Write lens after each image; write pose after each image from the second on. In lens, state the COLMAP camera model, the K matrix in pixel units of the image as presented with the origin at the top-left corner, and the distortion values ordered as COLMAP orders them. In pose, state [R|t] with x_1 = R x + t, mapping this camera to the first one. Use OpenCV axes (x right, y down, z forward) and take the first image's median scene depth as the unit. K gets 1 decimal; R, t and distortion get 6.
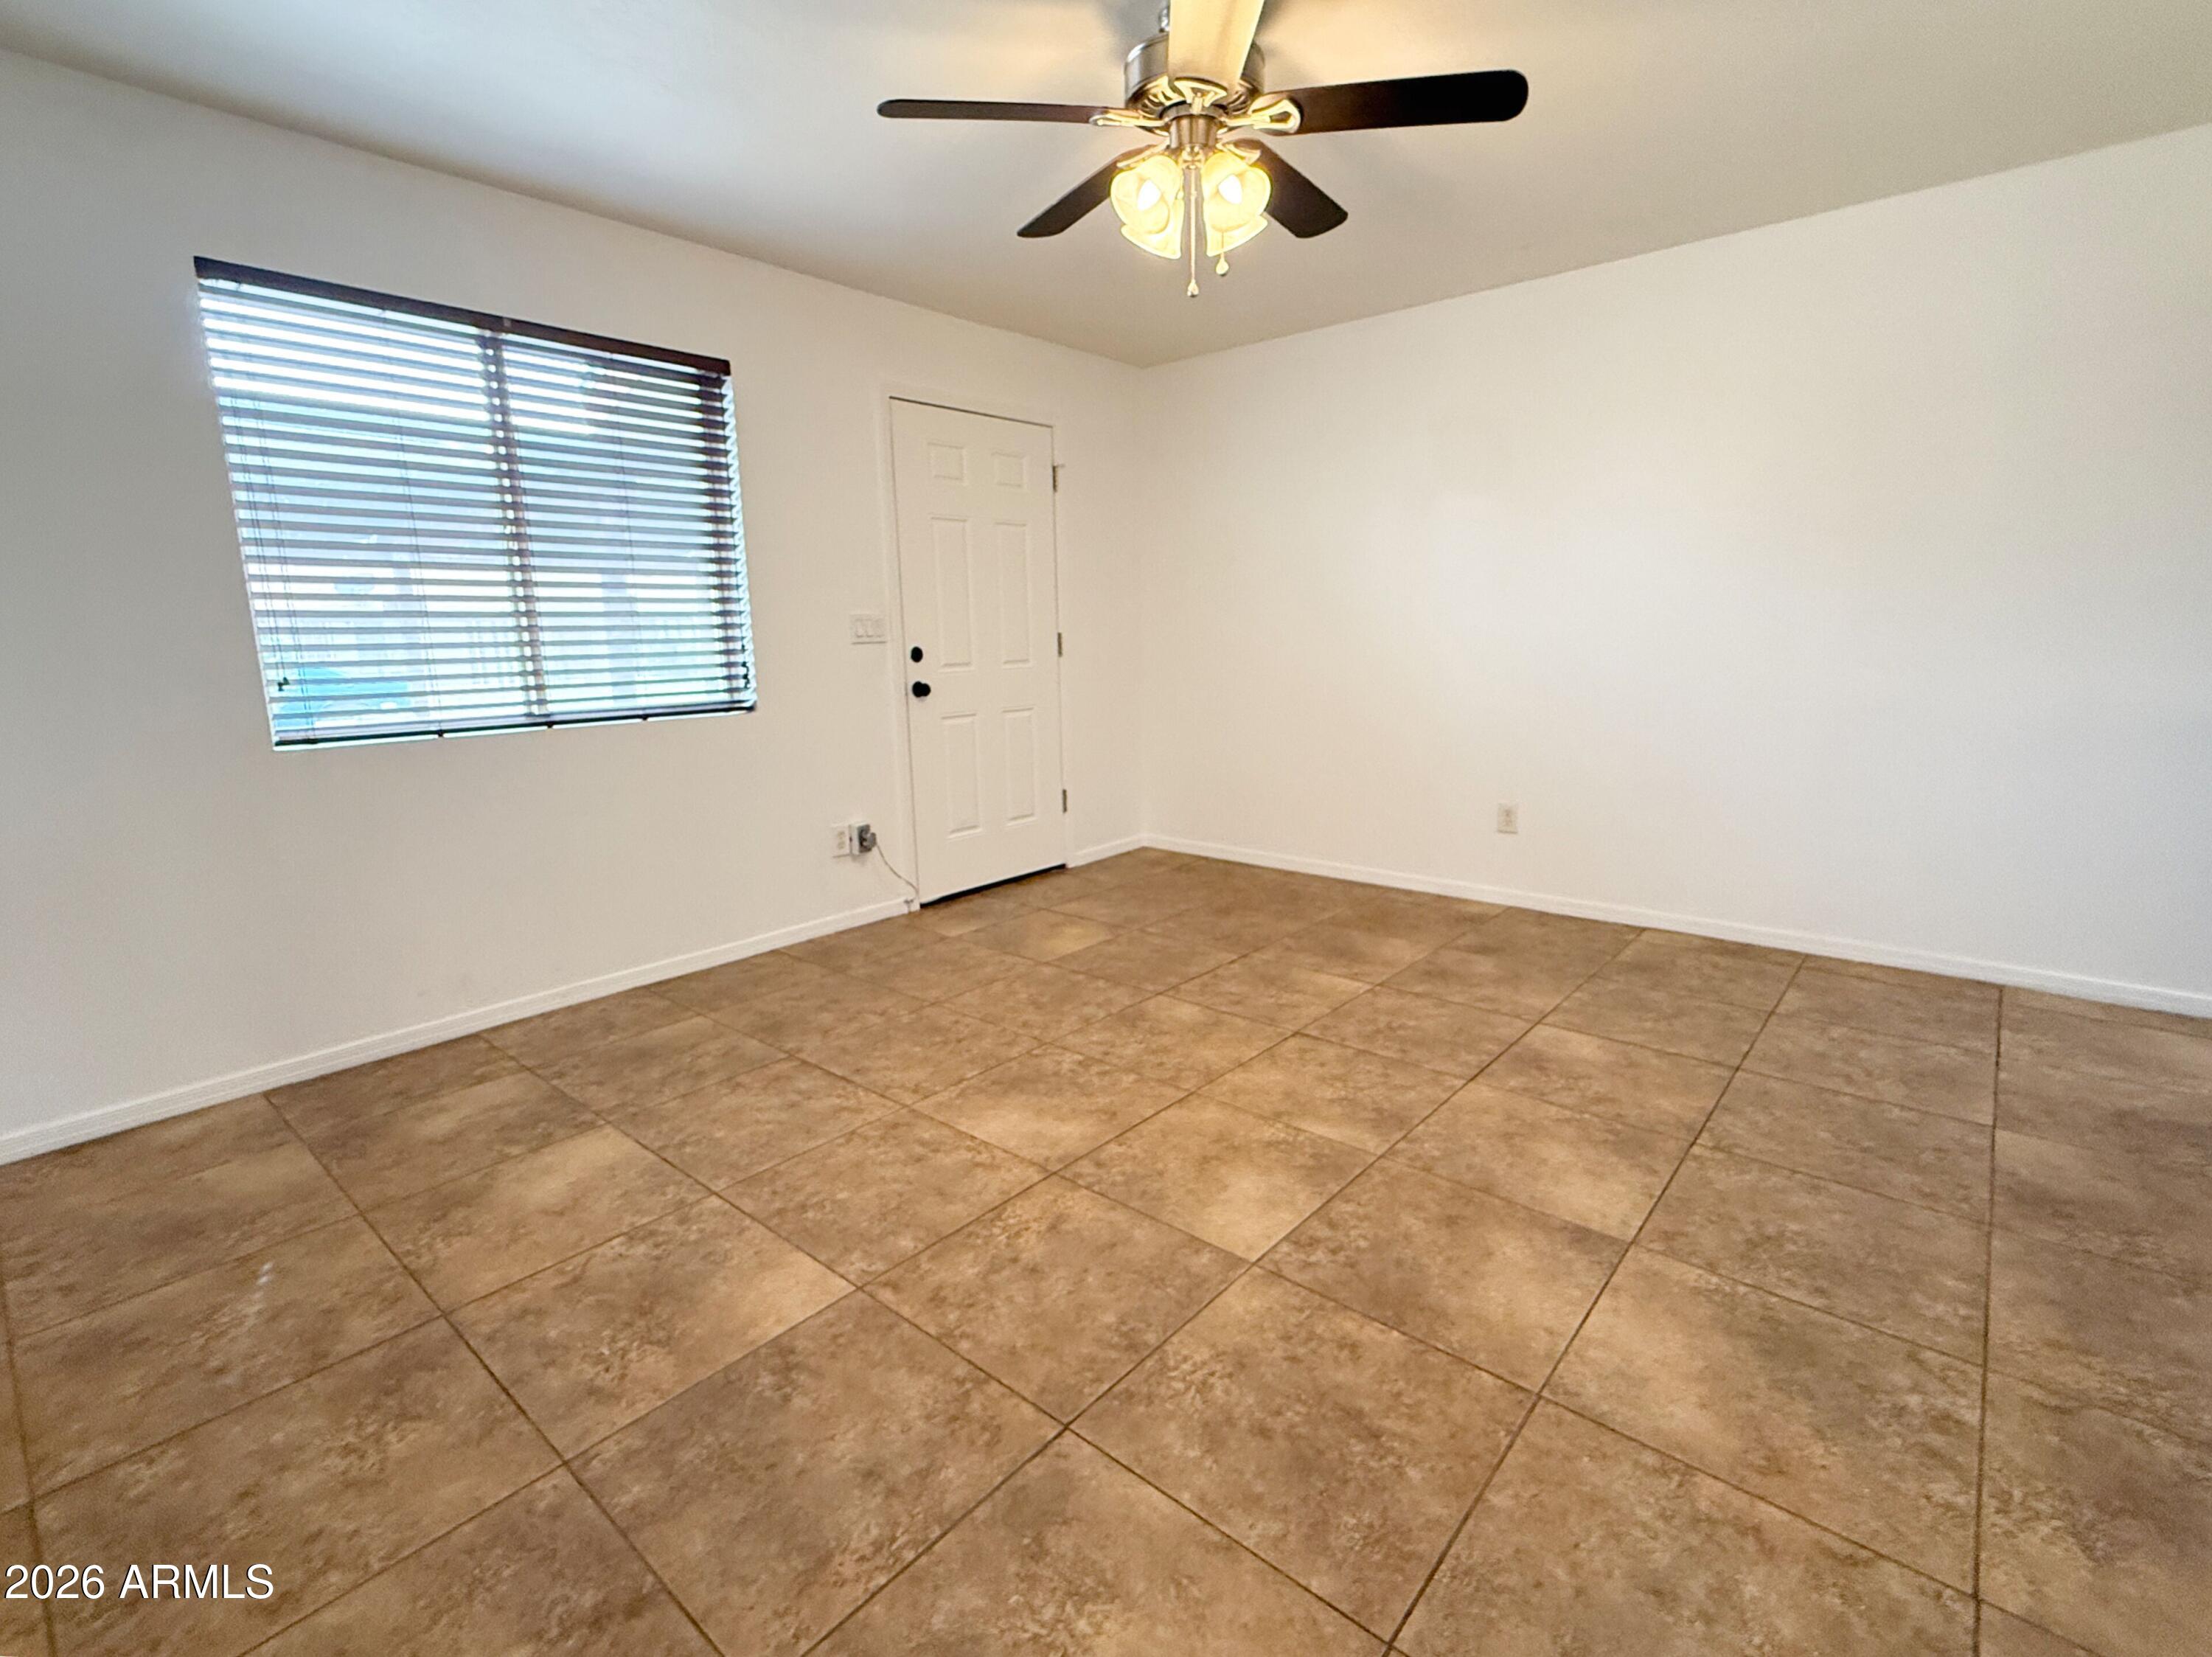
lens RADIAL K [[1031.5, 0, 1106.0], [0, 1031.5, 828.5], [0, 0, 1]] dist [0.006107, 0.001075]
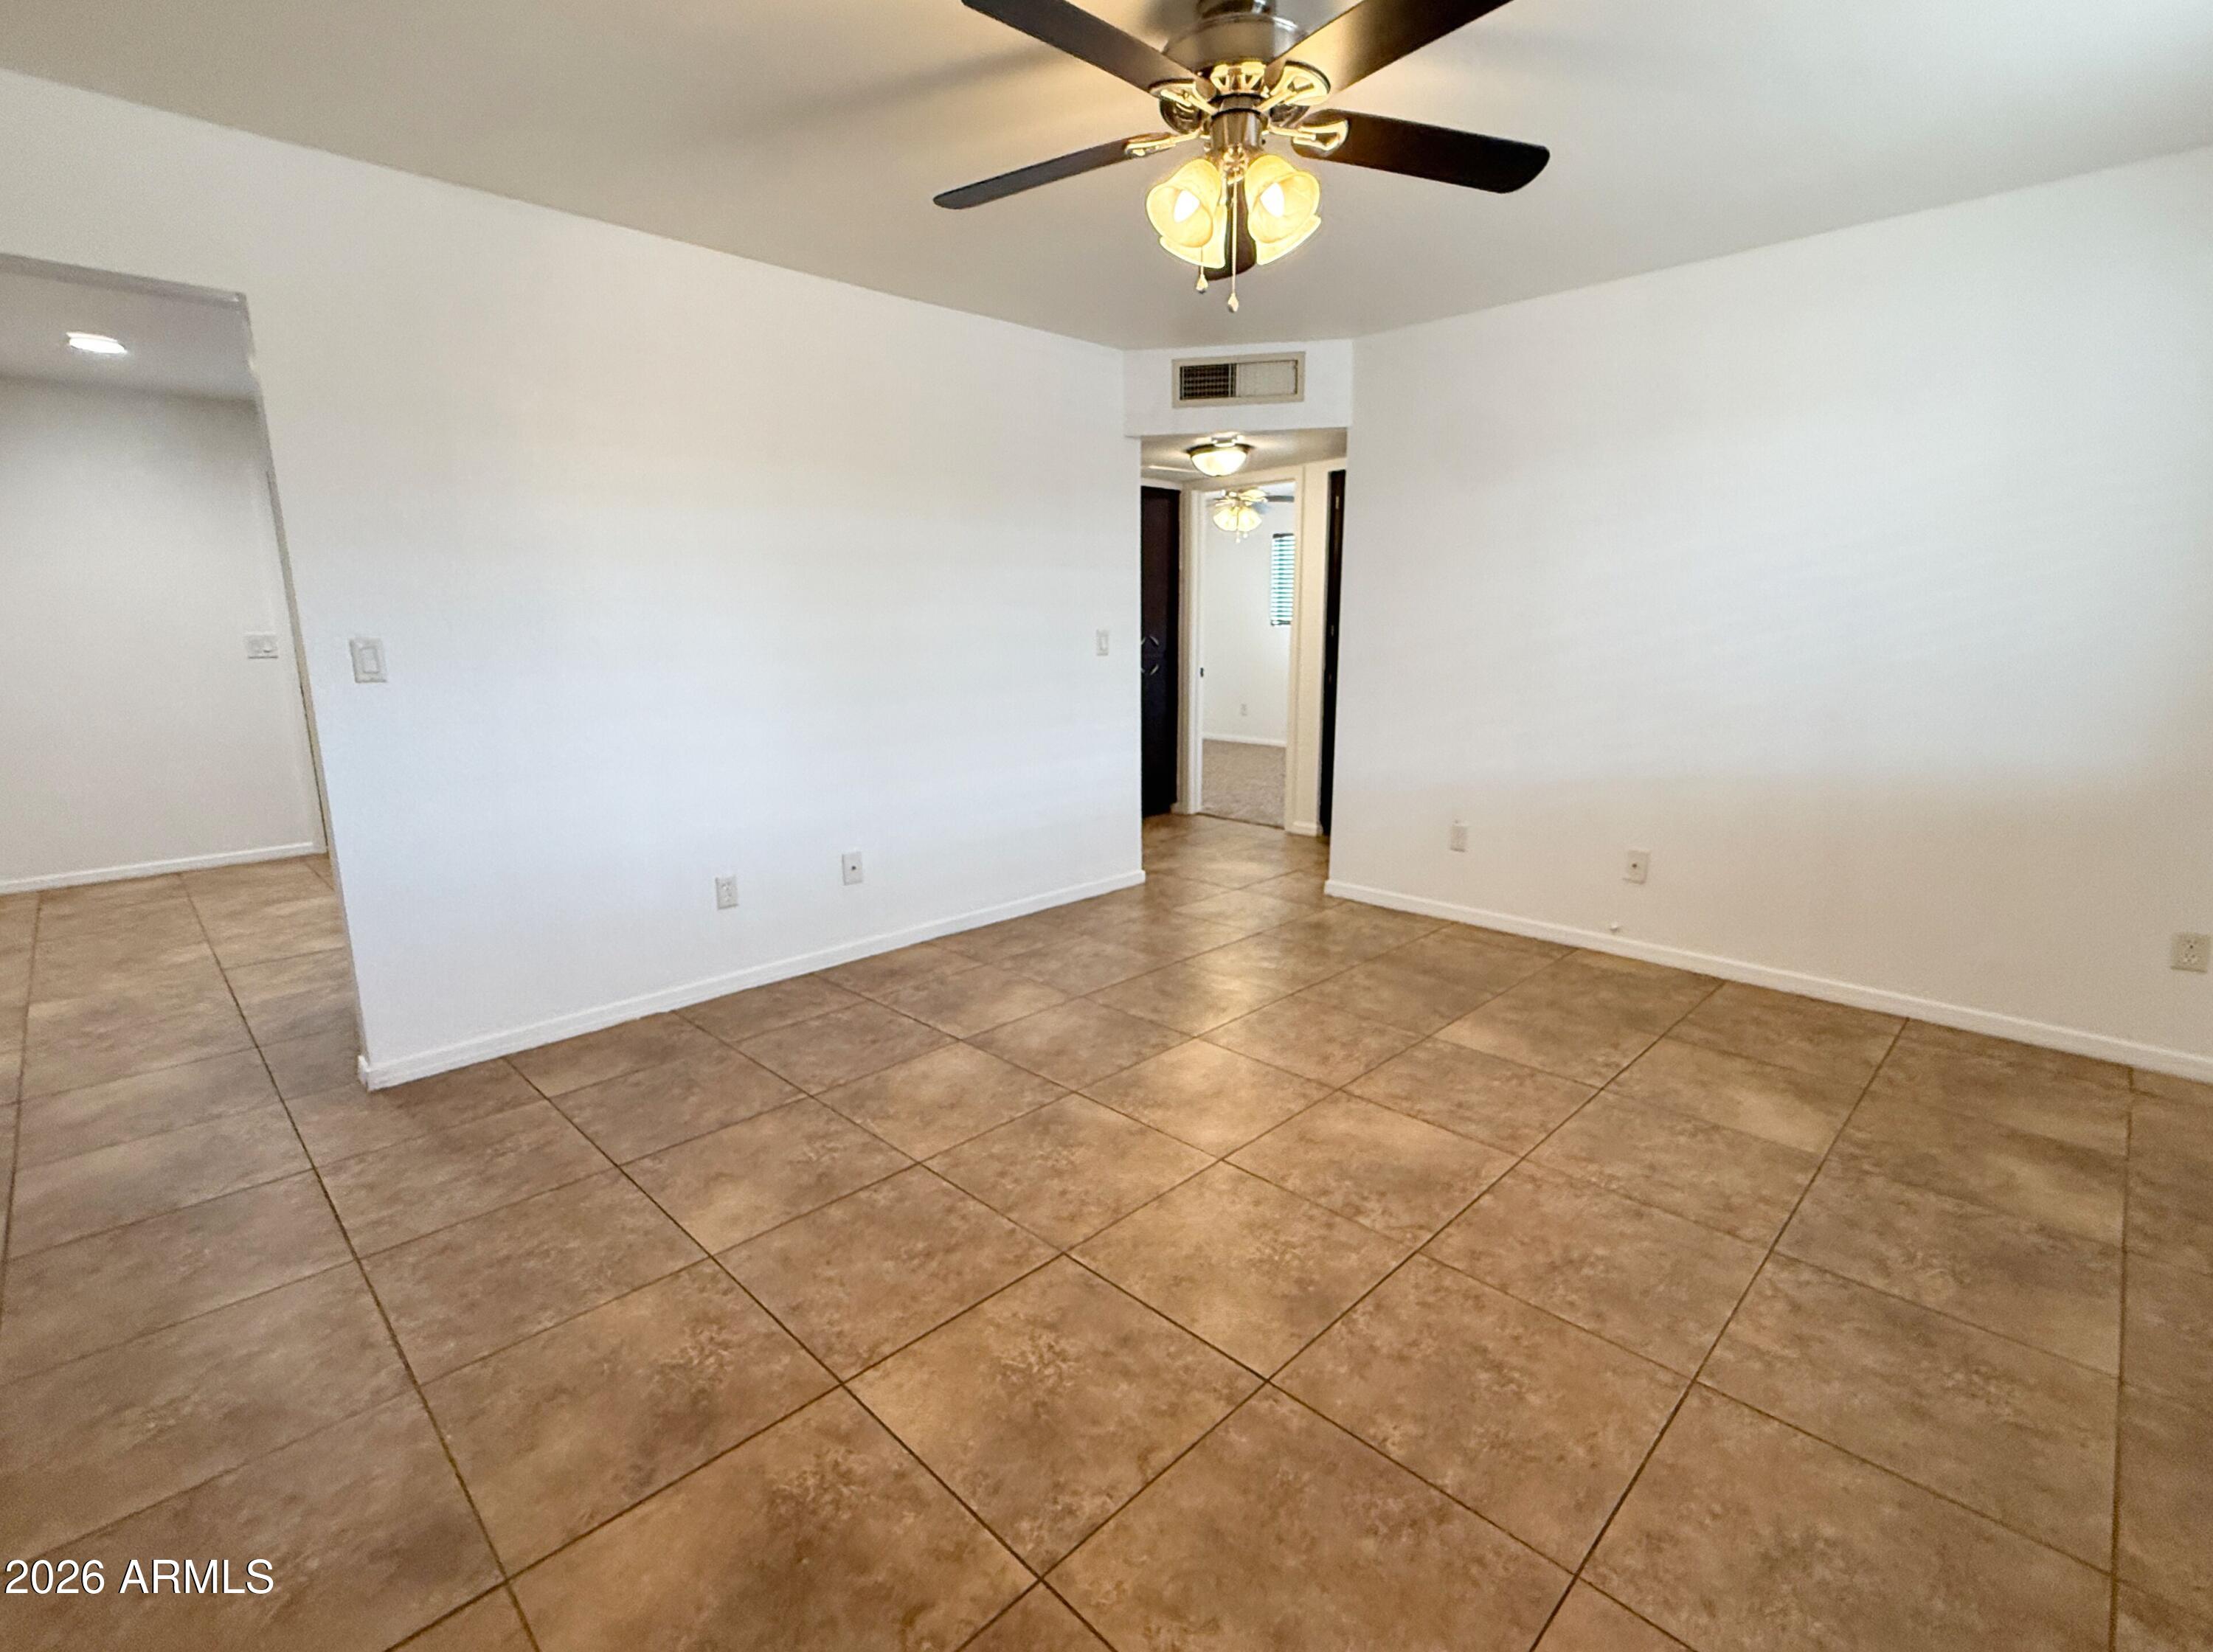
lens RADIAL K [[1031.8, 0, 1106.5], [0, 1031.8, 826.0], [0, 0, 1]] dist [0.006107, 0.001075]
pose [[-0.997120, 0.009960, 0.075179, 0.116712], [0.037712, 0.925200, 0.377603, -0.390534], [-0.065795, 0.379350, -0.922911, 1.785028]]
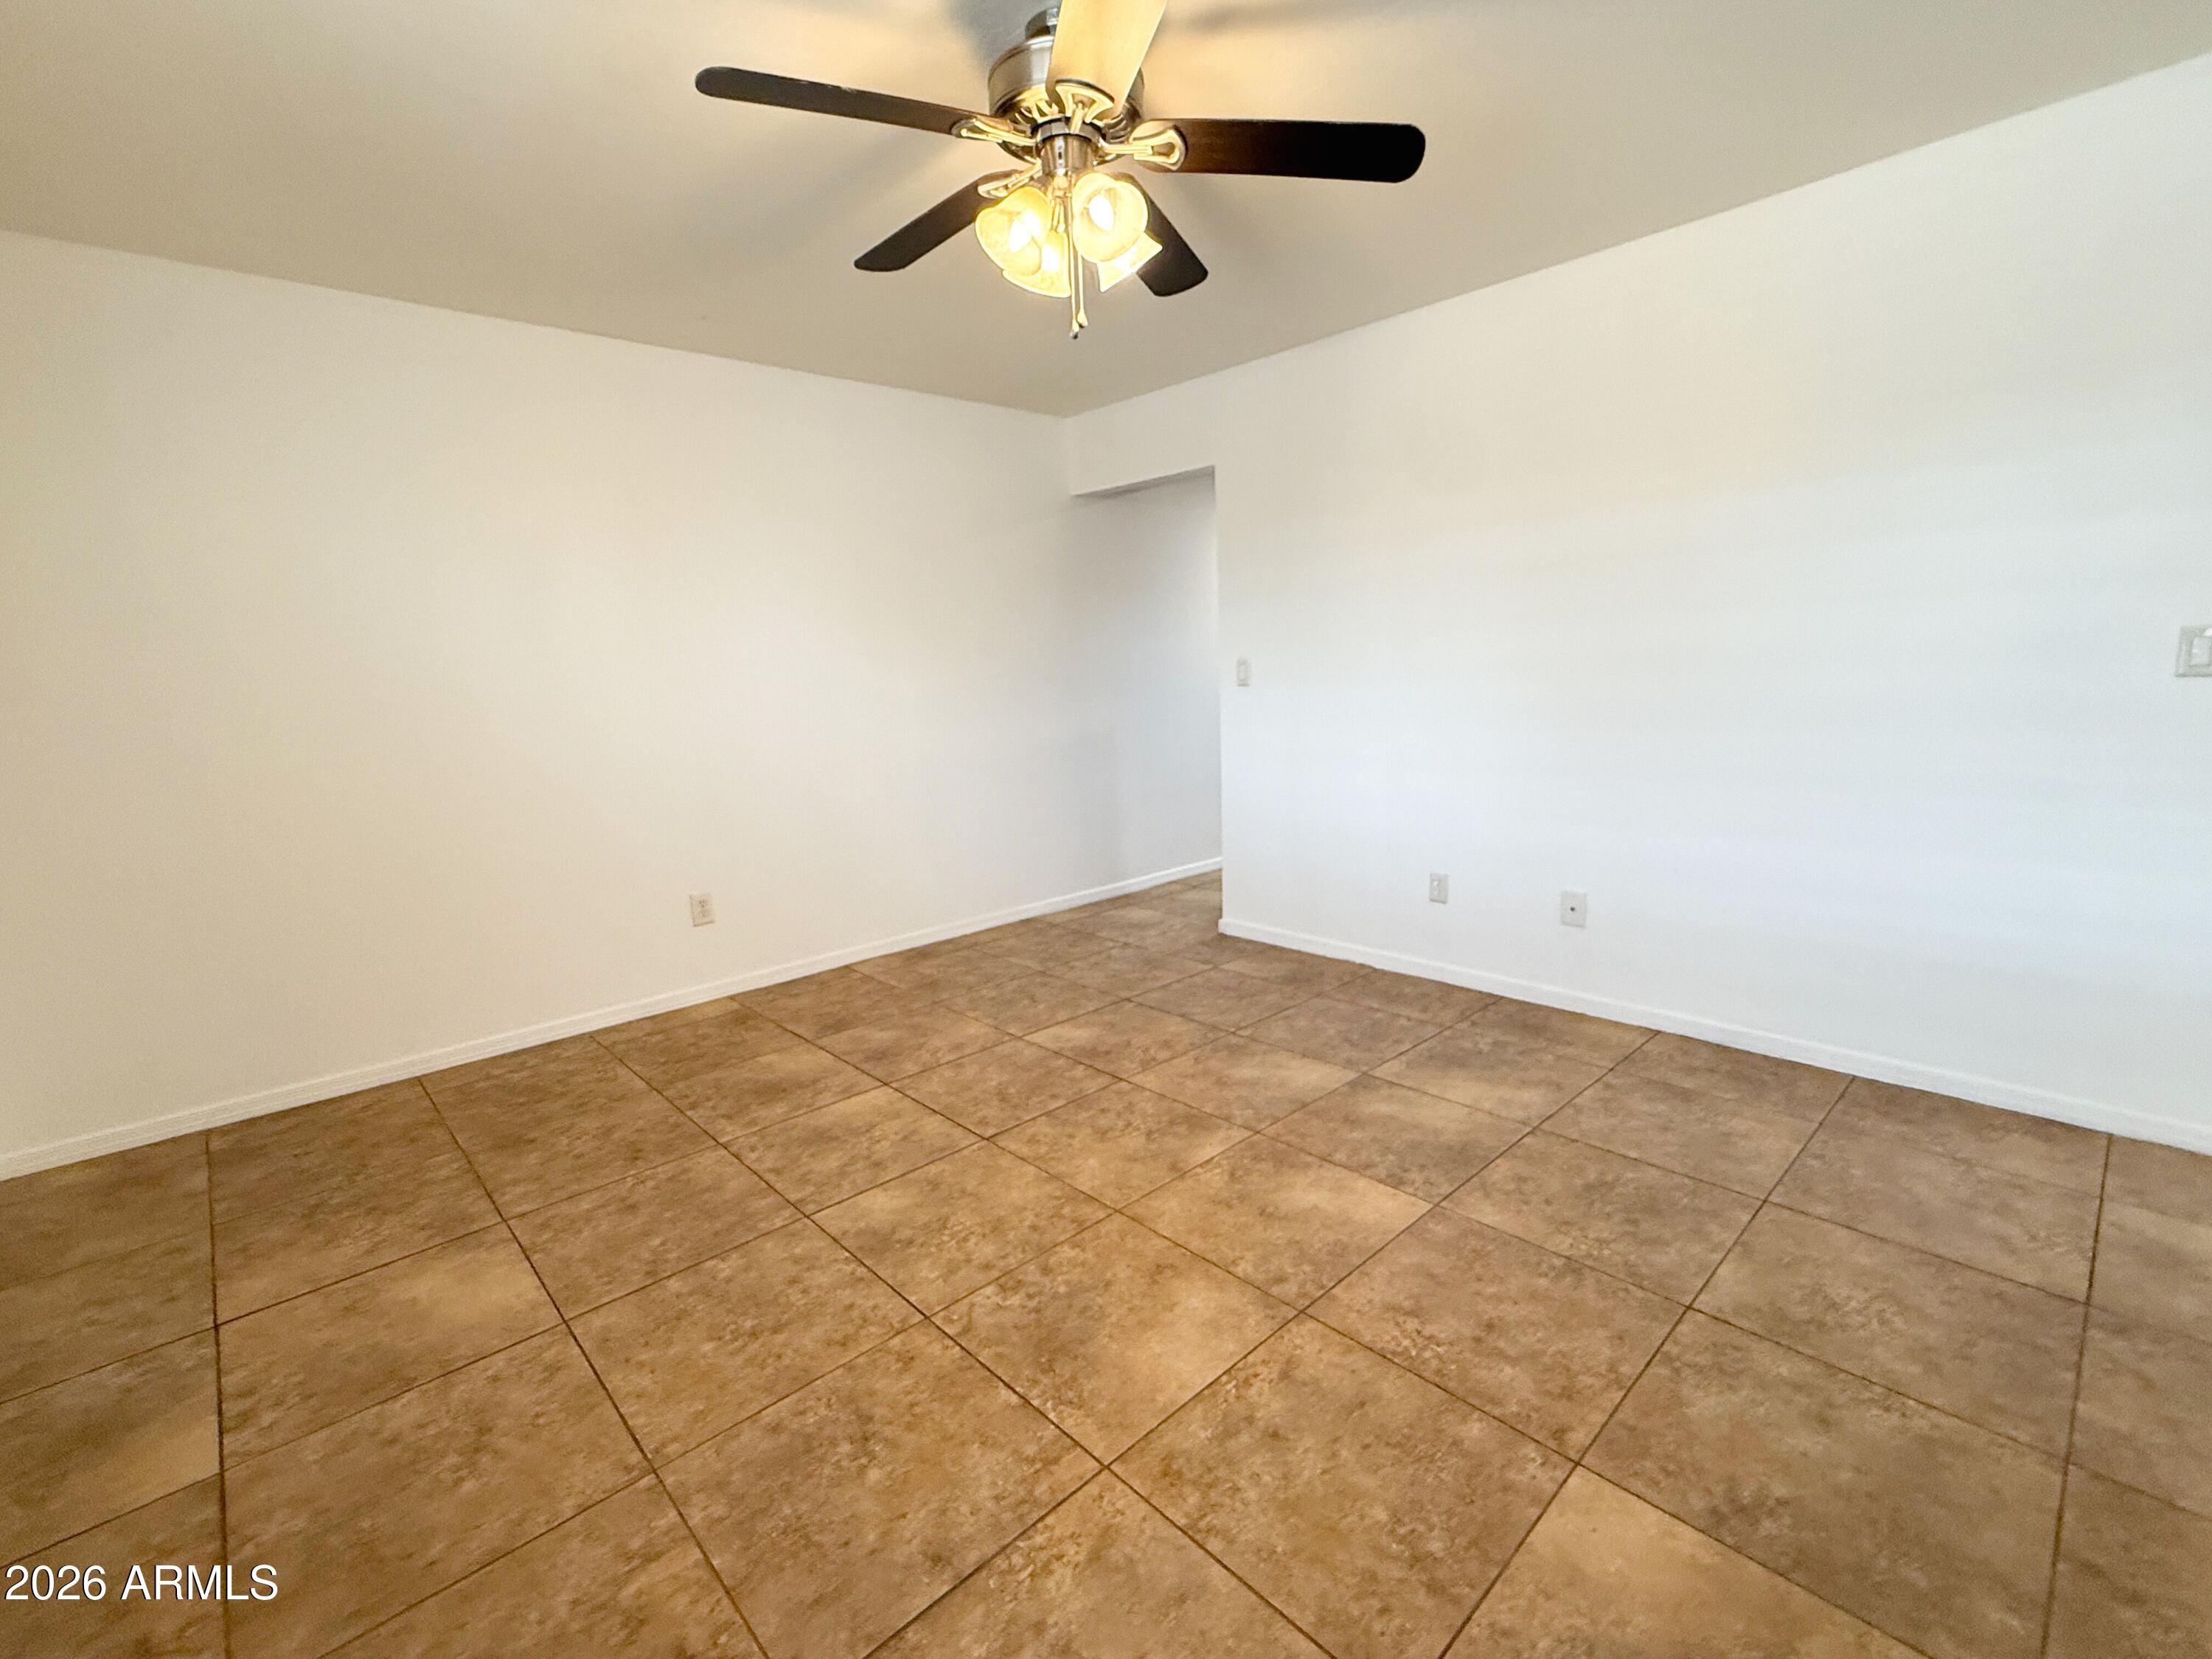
lens RADIAL K [[970.6, 0, 1106.0], [0, 970.6, 829.5], [0, 0, 1]] dist [0.002111, 0.001391]
pose [[0.108557, -0.155143, 0.981909, -0.713700], [0.225491, 0.965843, 0.127675, -0.182605], [-0.968178, 0.207552, 0.139833, 0.832131]]
